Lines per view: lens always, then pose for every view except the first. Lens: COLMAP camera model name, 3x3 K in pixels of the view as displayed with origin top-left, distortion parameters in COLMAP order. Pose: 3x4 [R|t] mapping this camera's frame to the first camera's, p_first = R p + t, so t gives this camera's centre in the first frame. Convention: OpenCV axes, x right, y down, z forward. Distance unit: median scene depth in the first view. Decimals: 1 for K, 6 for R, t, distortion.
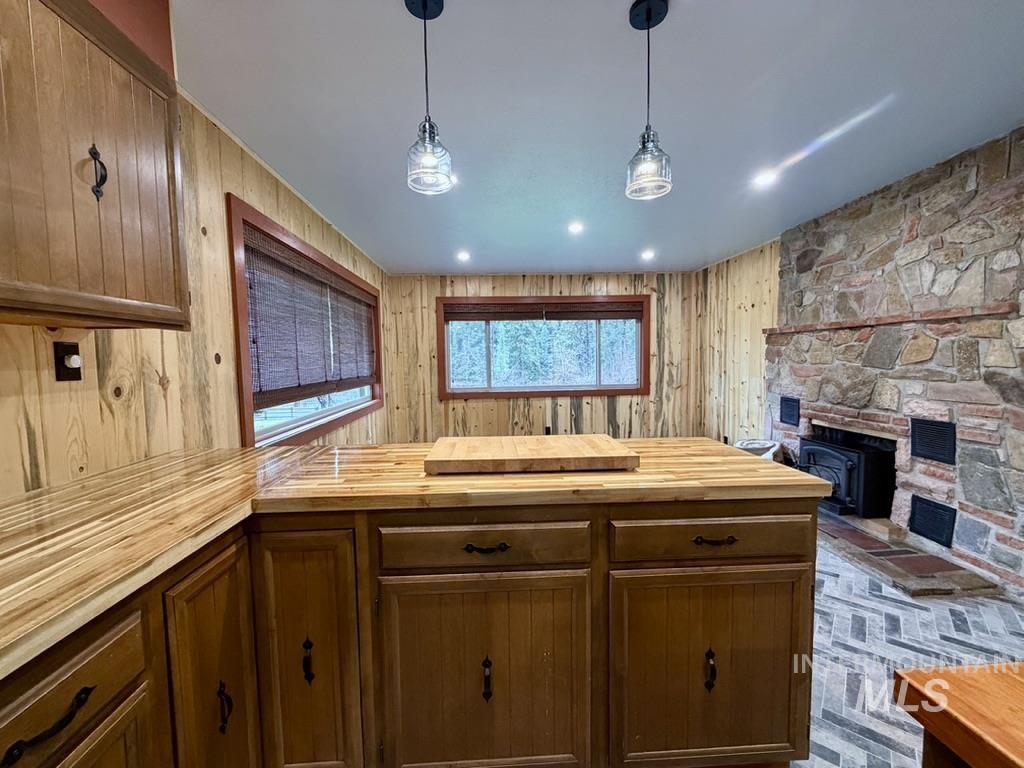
lens RADIAL K [[407.0, 0, 507.0], [0, 407.0, 384.3], [0, 0, 1]] dist [0.000463, -0.000025]
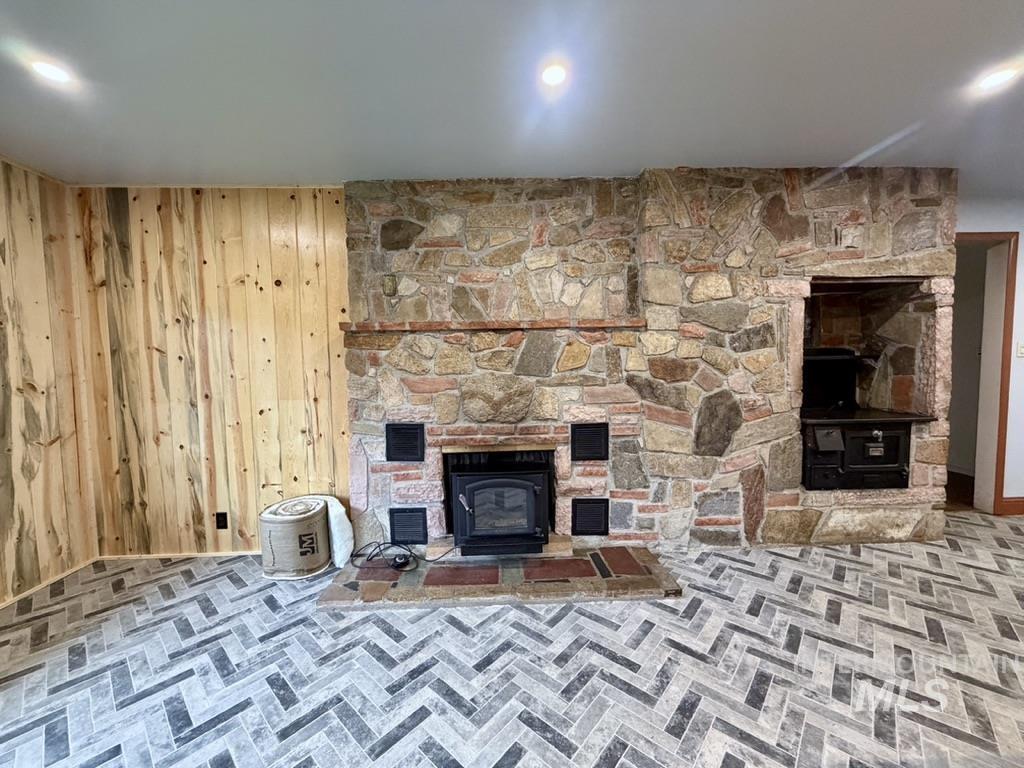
lens RADIAL K [[407.0, 0, 505.6], [0, 407.0, 384.0], [0, 0, 1]] dist [0.000463, -0.000025]
pose [[0.009670, -0.042382, 0.999055, -0.005219], [0.081076, 0.995845, 0.041461, -0.058637], [-0.996661, 0.080599, 0.013066, 0.947264]]
